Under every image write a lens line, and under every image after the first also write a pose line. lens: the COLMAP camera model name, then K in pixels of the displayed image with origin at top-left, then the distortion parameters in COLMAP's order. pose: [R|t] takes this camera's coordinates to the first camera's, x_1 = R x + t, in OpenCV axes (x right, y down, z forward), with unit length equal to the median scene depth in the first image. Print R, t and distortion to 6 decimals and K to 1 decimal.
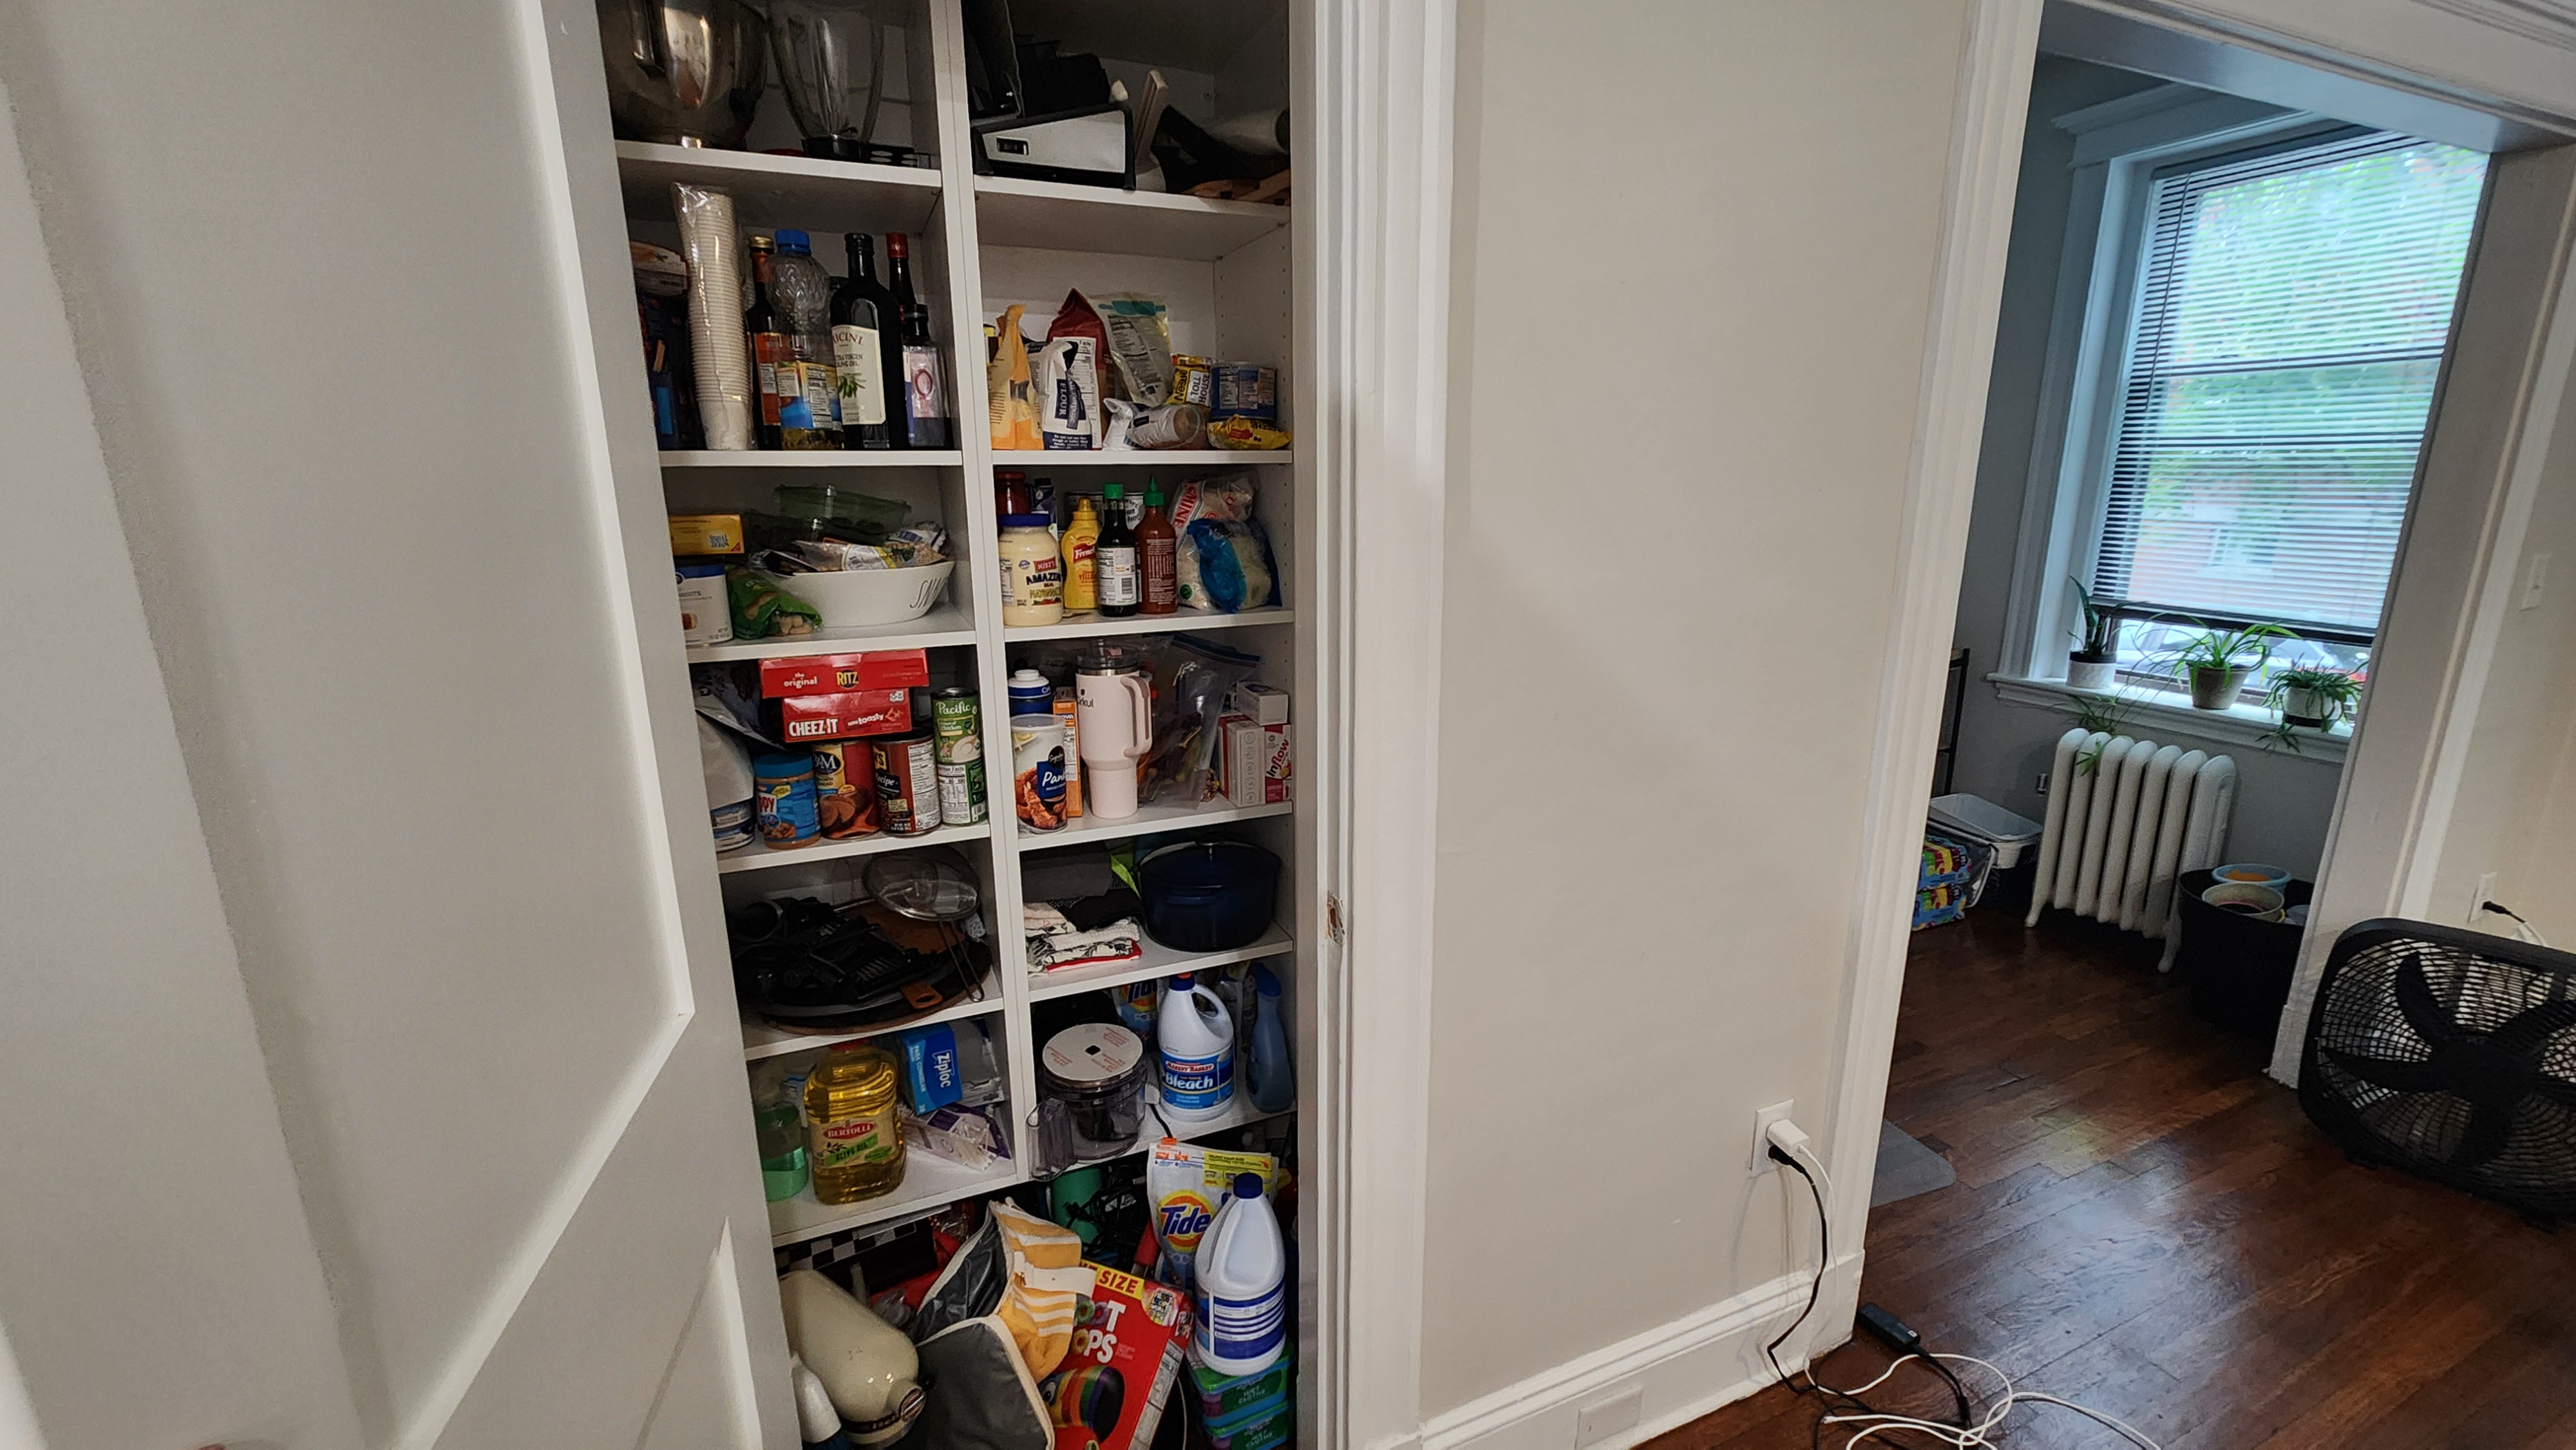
lens RADIAL K [[1056.0, 0, 1303.2], [0, 1056.0, 730.4], [0, 0, 1]] dist [0.001029, -0.000368]
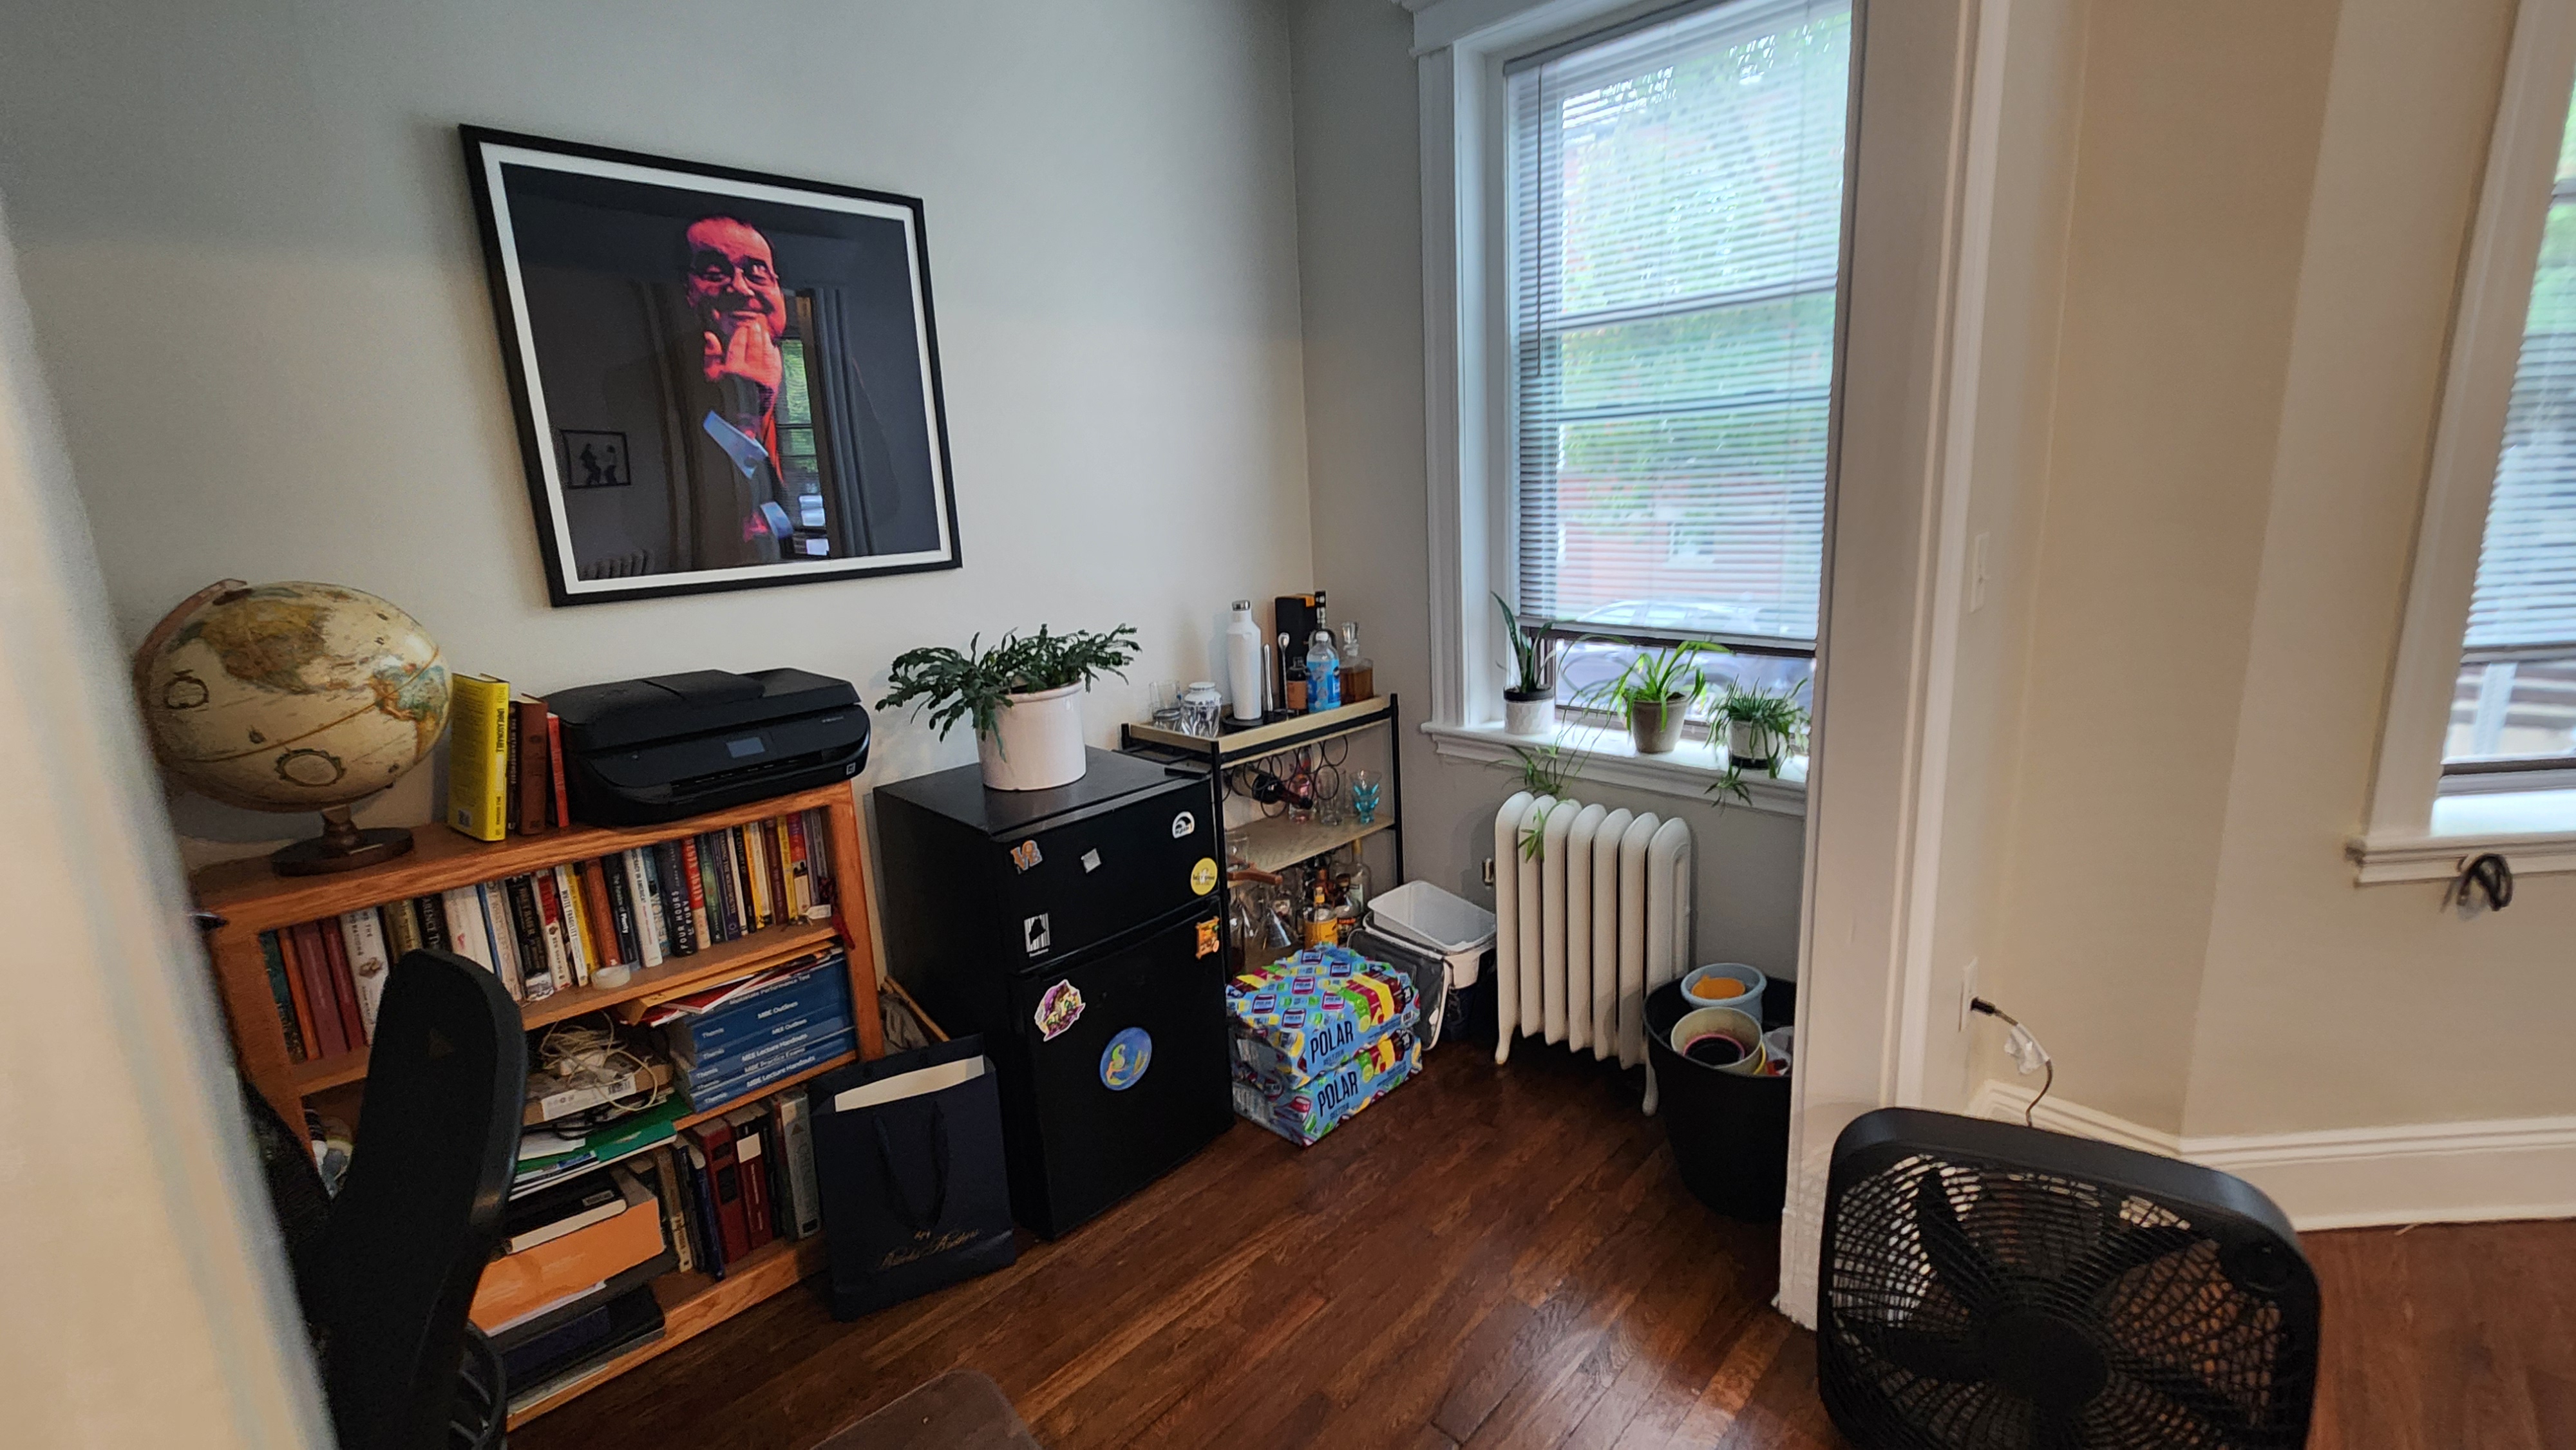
lens RADIAL K [[1056.0, 0, 1327.1], [0, 1056.0, 717.7], [0, 0, 1]] dist [0.001029, -0.000368]
pose [[0.924370, -0.110414, 0.365170, 0.352405], [0.124721, 0.992067, -0.015745, -0.062852], [-0.360535, 0.060098, 0.930808, 0.360561]]
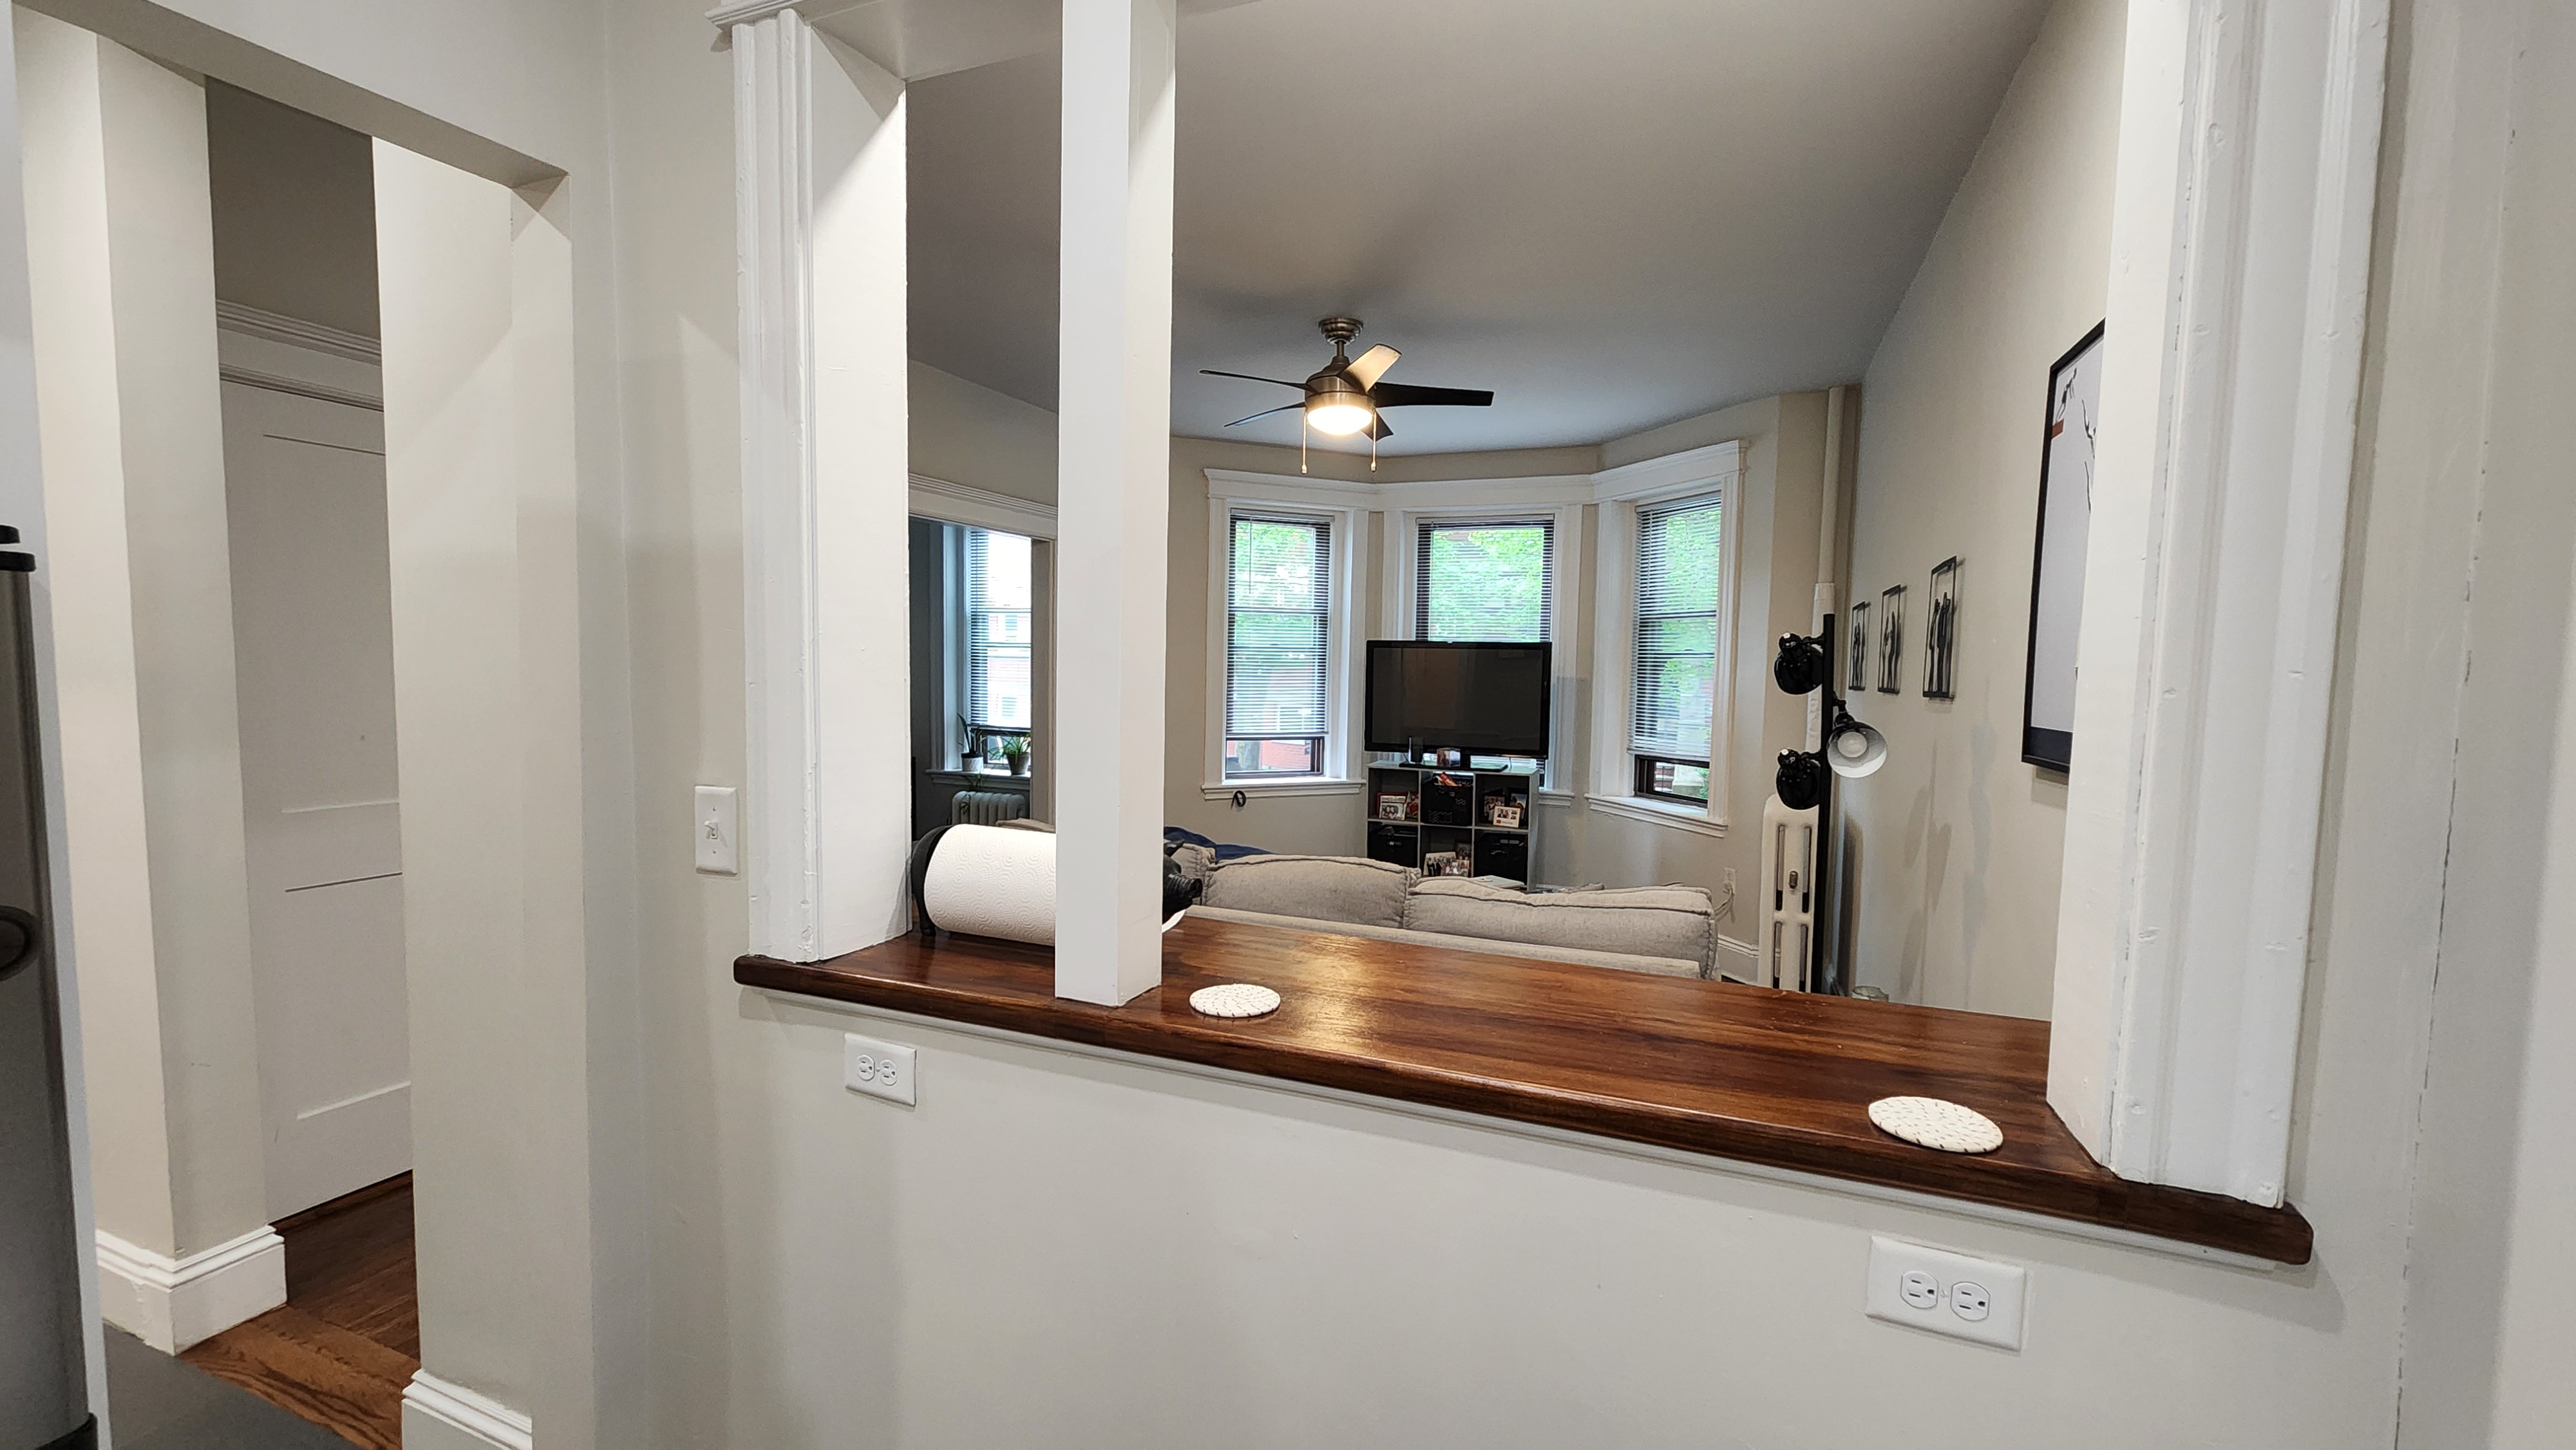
lens RADIAL K [[1056.0, 0, 1296.8], [0, 1056.0, 734.8], [0, 0, 1]] dist [0.001029, -0.000368]
pose [[0.719964, -0.026129, 0.693519, -0.150640], [0.142606, 0.983537, -0.110988, 0.200592], [-0.679202, 0.178807, 0.711838, -0.795592]]
